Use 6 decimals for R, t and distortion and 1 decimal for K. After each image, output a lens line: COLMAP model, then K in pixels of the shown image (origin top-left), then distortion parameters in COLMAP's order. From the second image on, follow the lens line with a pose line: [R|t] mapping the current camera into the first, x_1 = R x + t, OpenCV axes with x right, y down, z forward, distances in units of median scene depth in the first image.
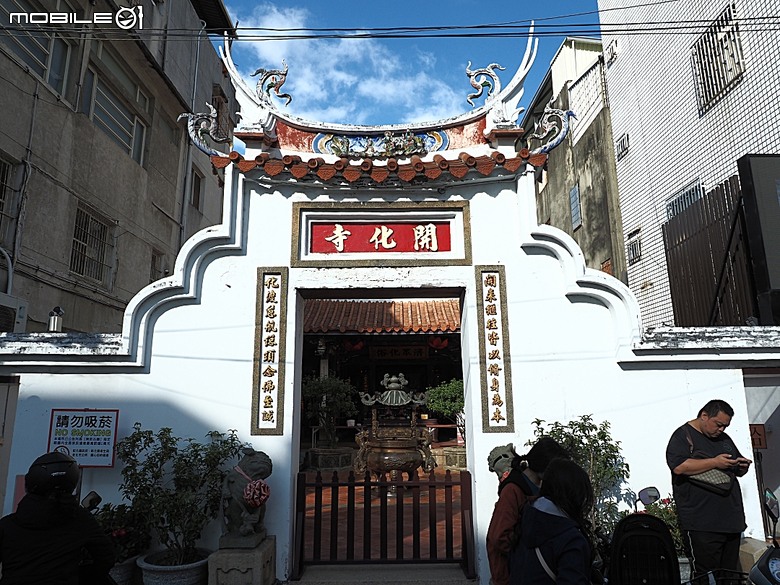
lens RADIAL K [[554.2, 0, 390.4], [0, 554.2, 290.2], [0, 0, 1]] dist [-0.026364, 0.005462]
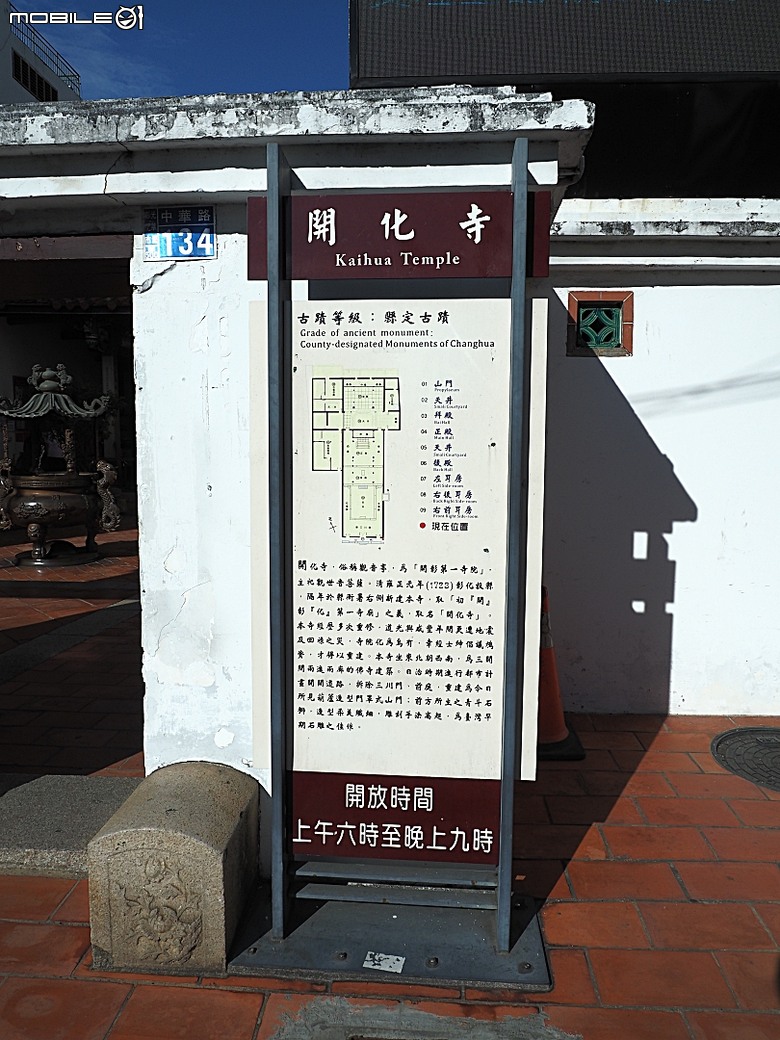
lens RADIAL K [[739.0, 0, 387.6], [0, 739.0, 512.0], [0, 0, 1]] dist [-0.026364, 0.005462]
pose [[0.997209, 0.021148, -0.071604, 0.894697], [0.001124, 0.954683, 0.297623, 0.151780], [0.074653, -0.296872, 0.951995, 0.547106]]
